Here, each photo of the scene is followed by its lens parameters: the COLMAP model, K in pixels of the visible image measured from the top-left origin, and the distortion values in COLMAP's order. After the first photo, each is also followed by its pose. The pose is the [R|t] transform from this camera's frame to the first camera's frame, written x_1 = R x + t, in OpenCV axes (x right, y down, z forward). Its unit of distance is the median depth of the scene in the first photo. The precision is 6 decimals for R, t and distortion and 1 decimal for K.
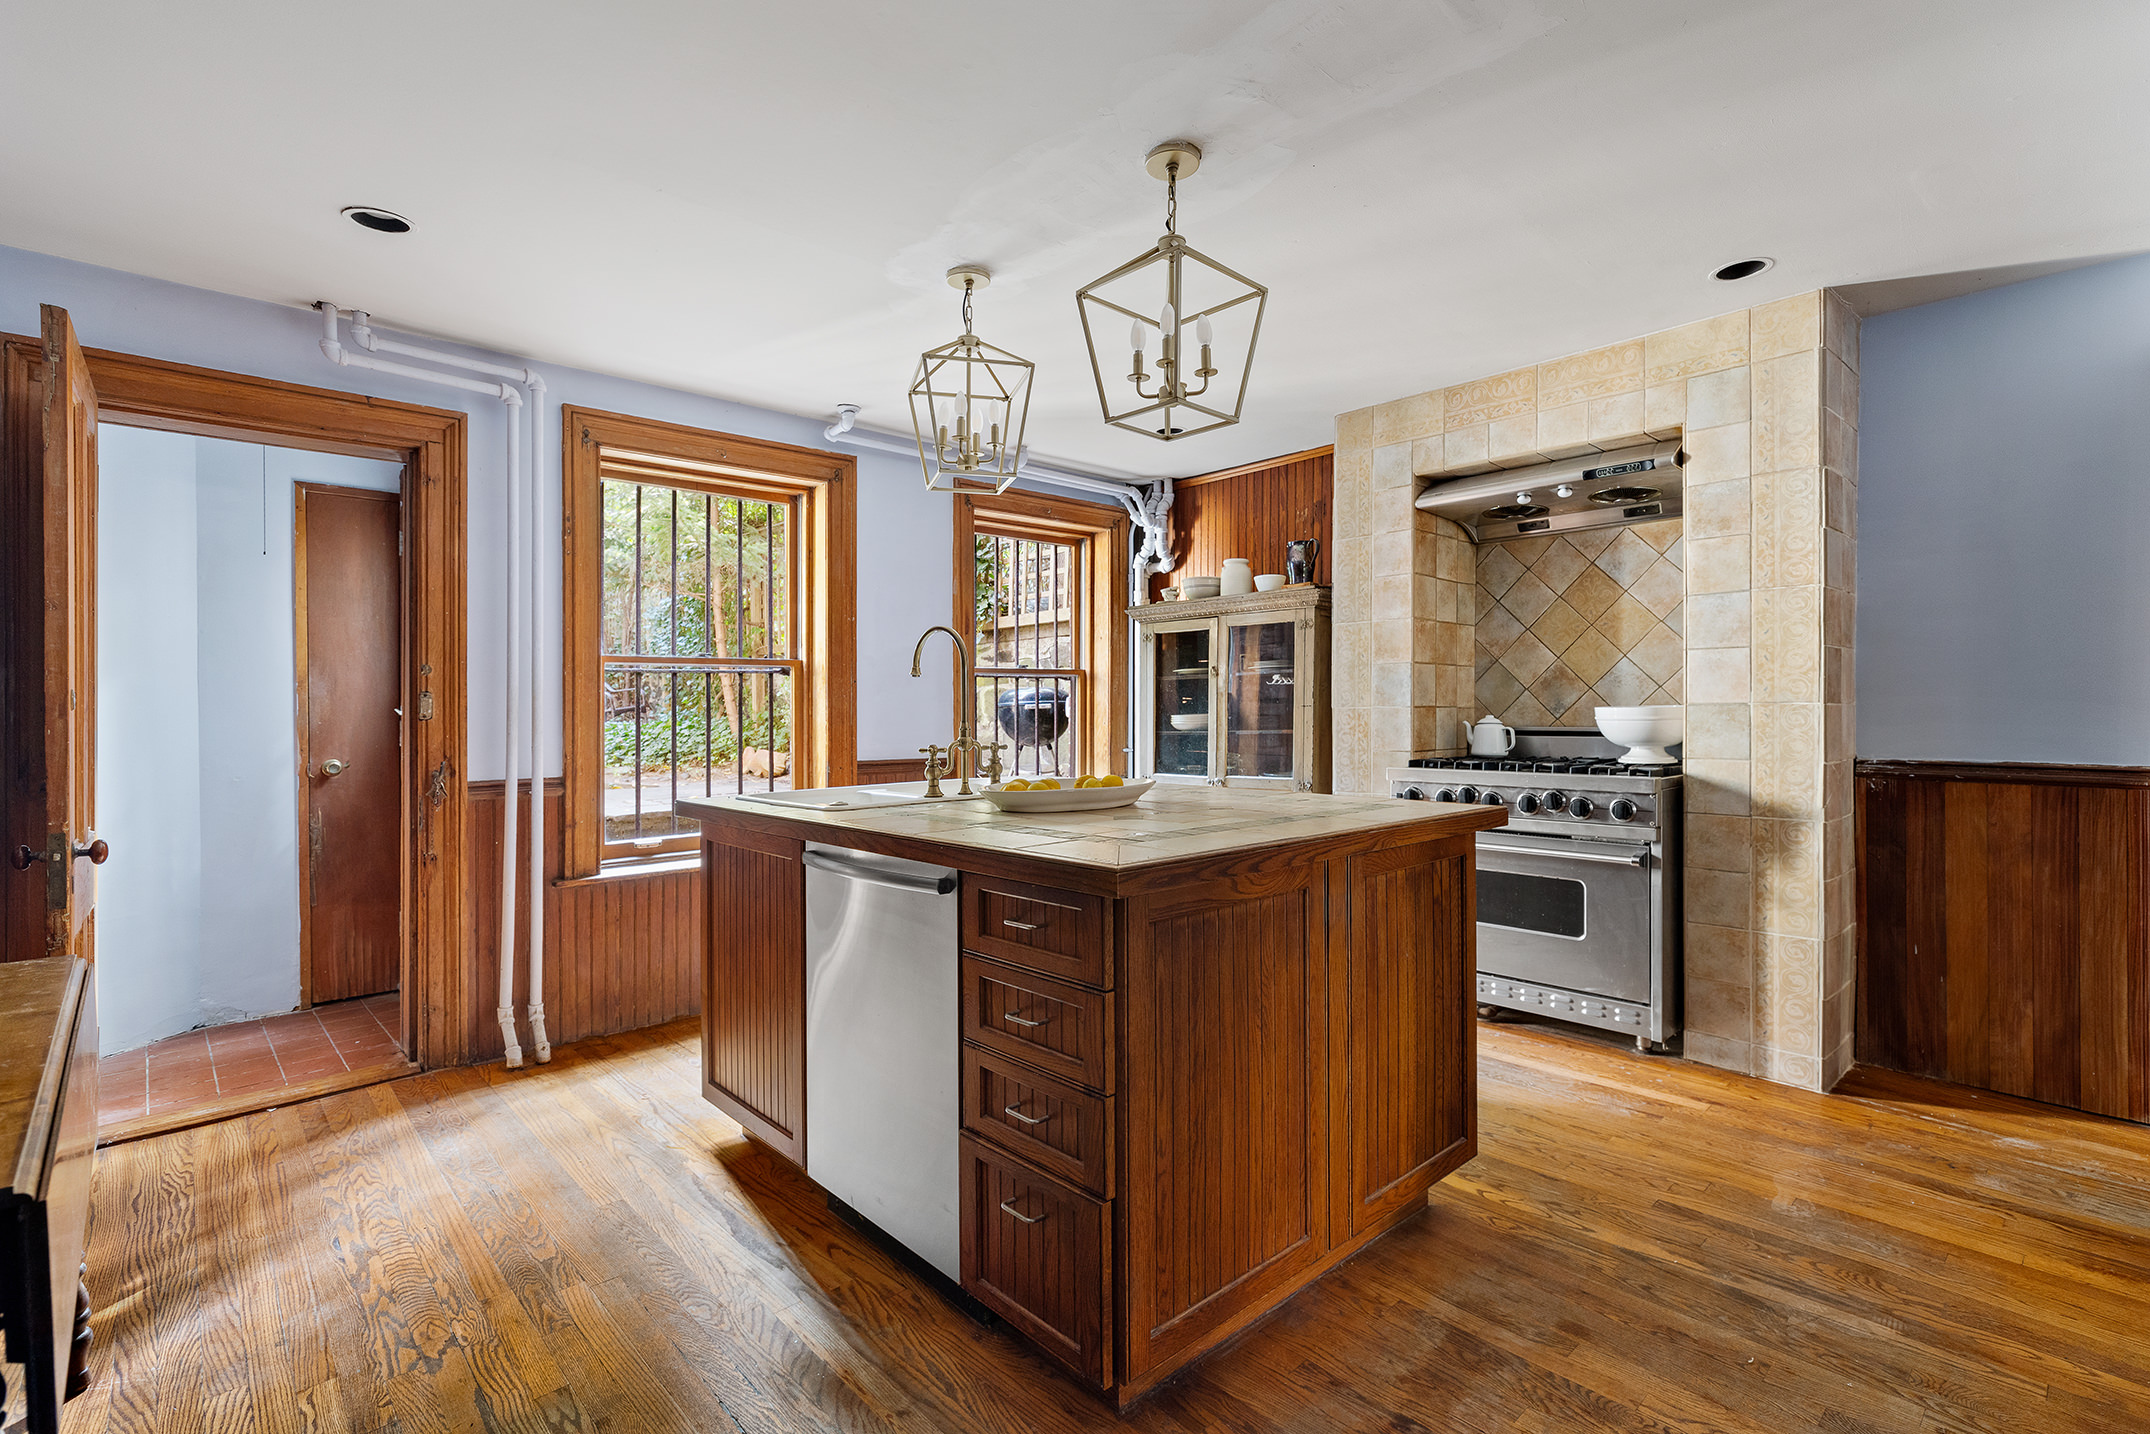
lens RADIAL K [[997.7, 0, 1075.0], [0, 997.7, 717.0], [0, 0, 1]] dist [0.003549, 0.000217]
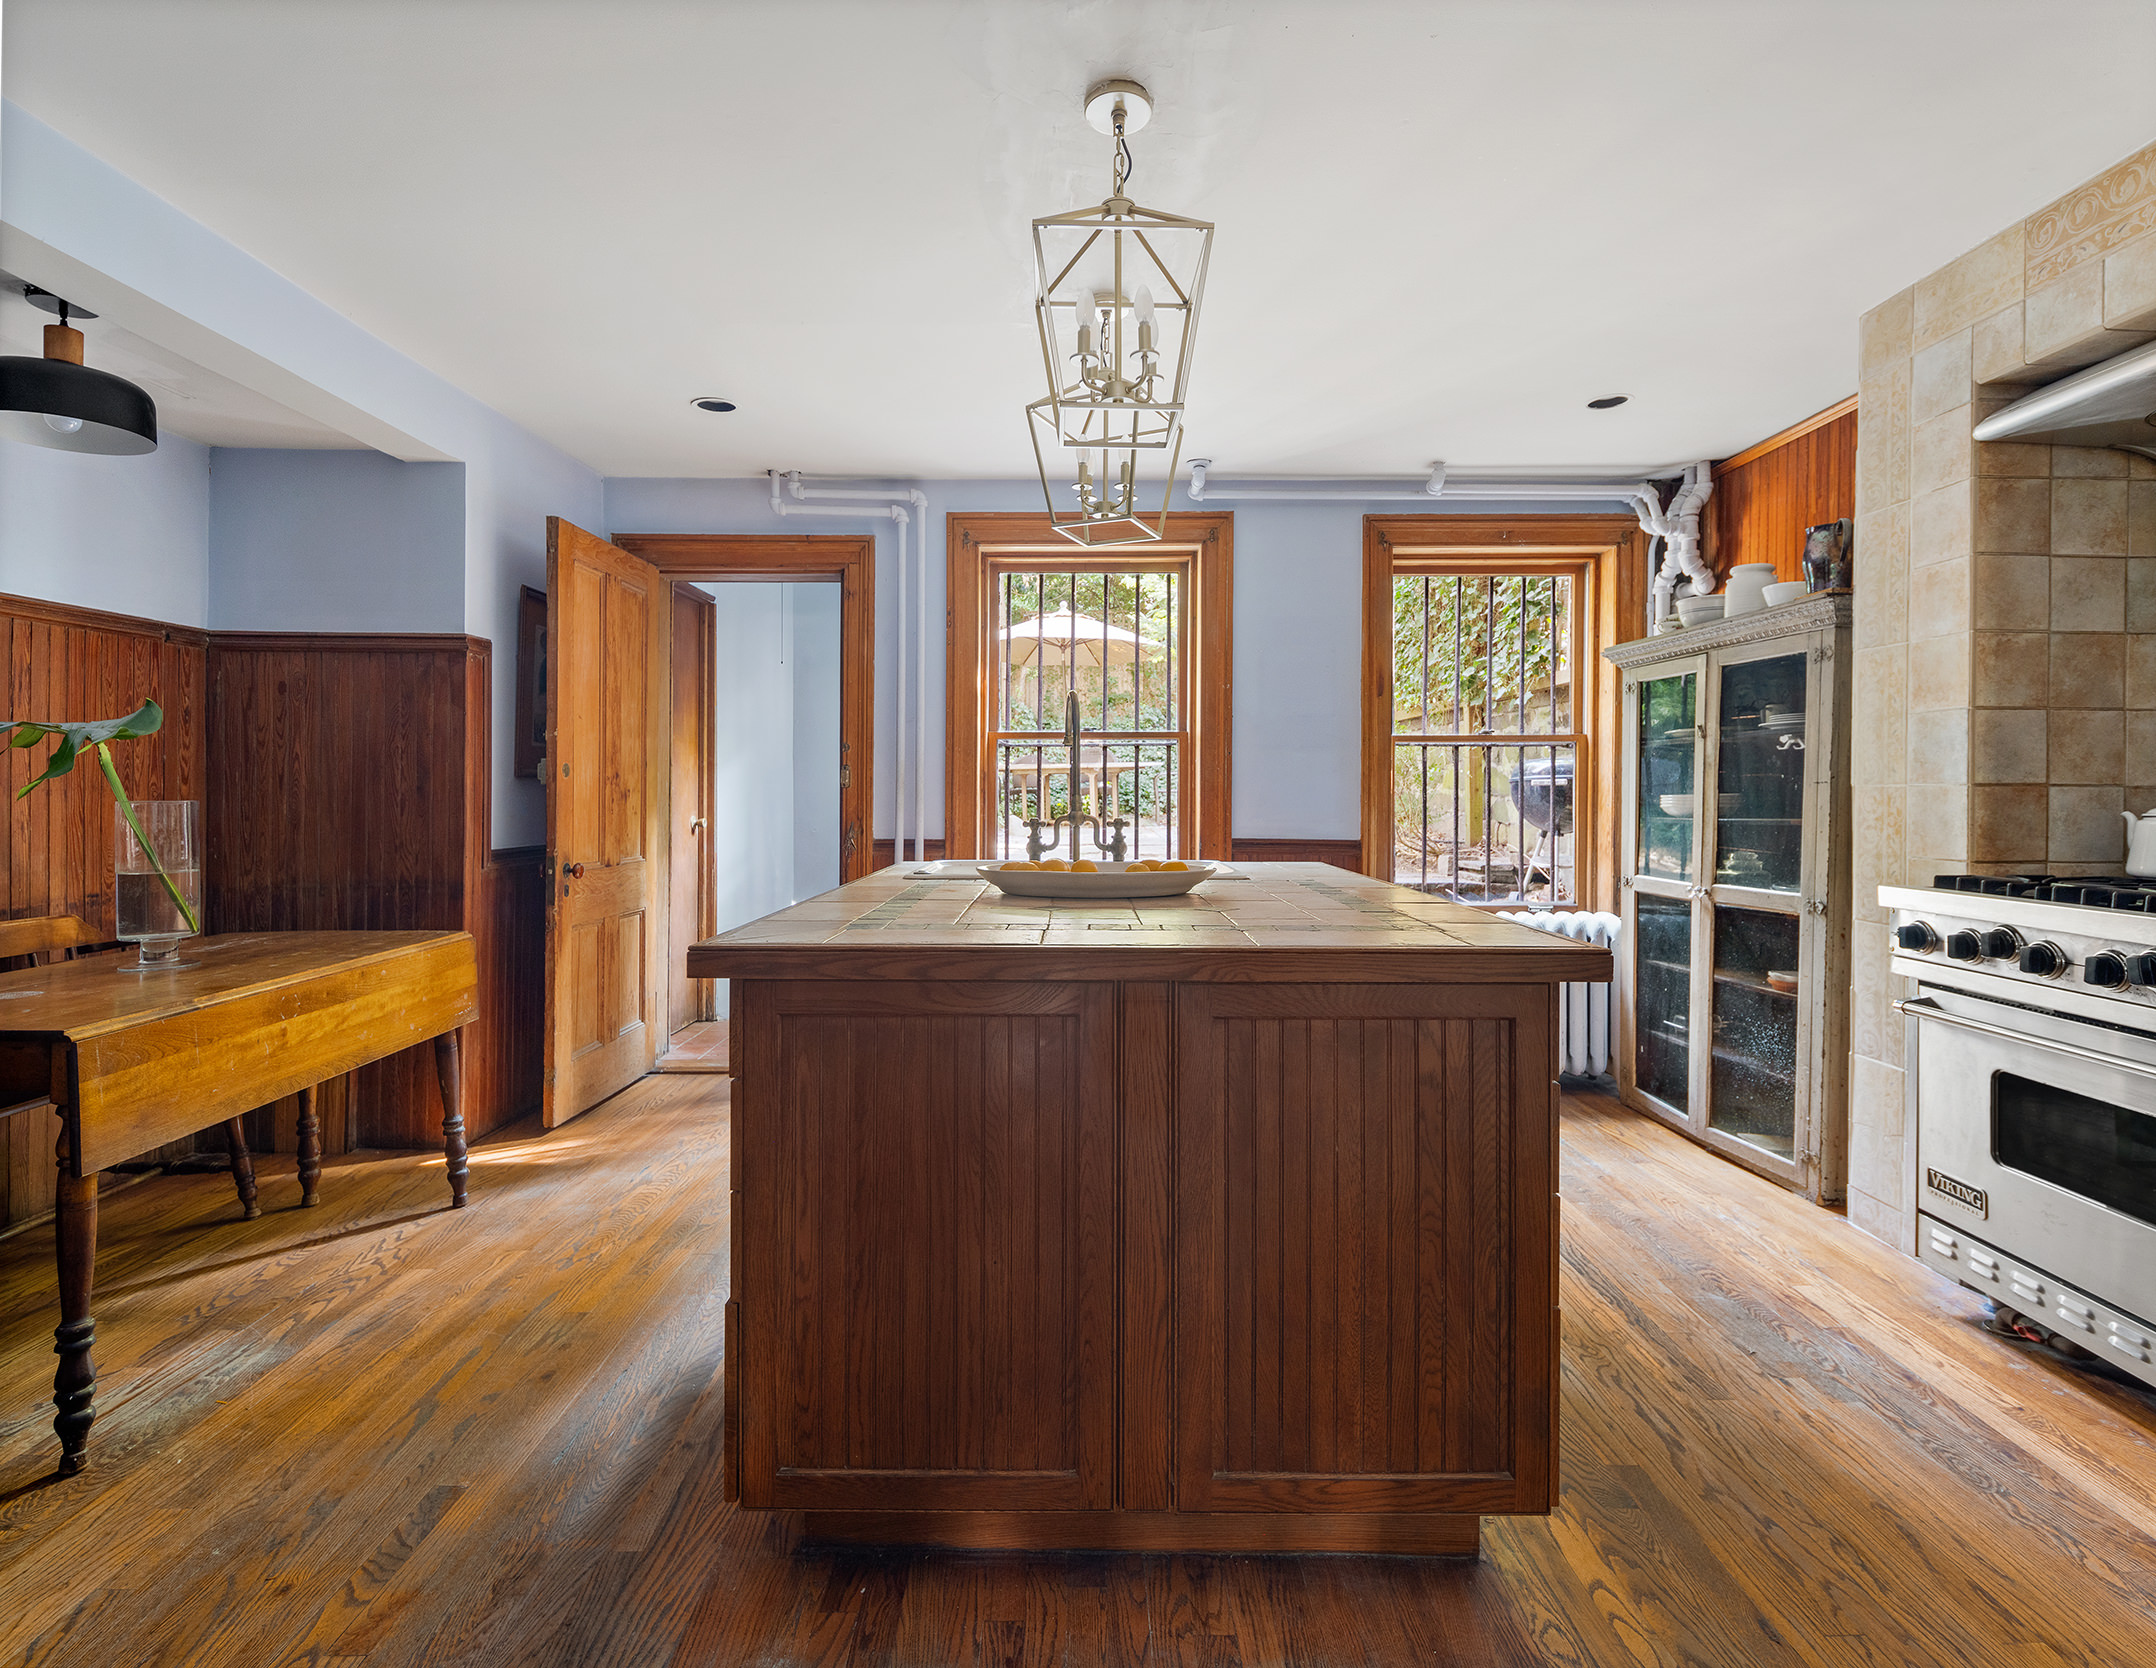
lens RADIAL K [[1047.9, 0, 1075.0], [0, 1047.9, 796.2], [0, 0, 1]] dist [-0.000353, 0.000169]
pose [[0.731987, 0.015838, -0.681135, 0.367864], [-0.014485, 0.999866, 0.007682, -0.000723], [0.681165, 0.004243, 0.732118, 0.197683]]
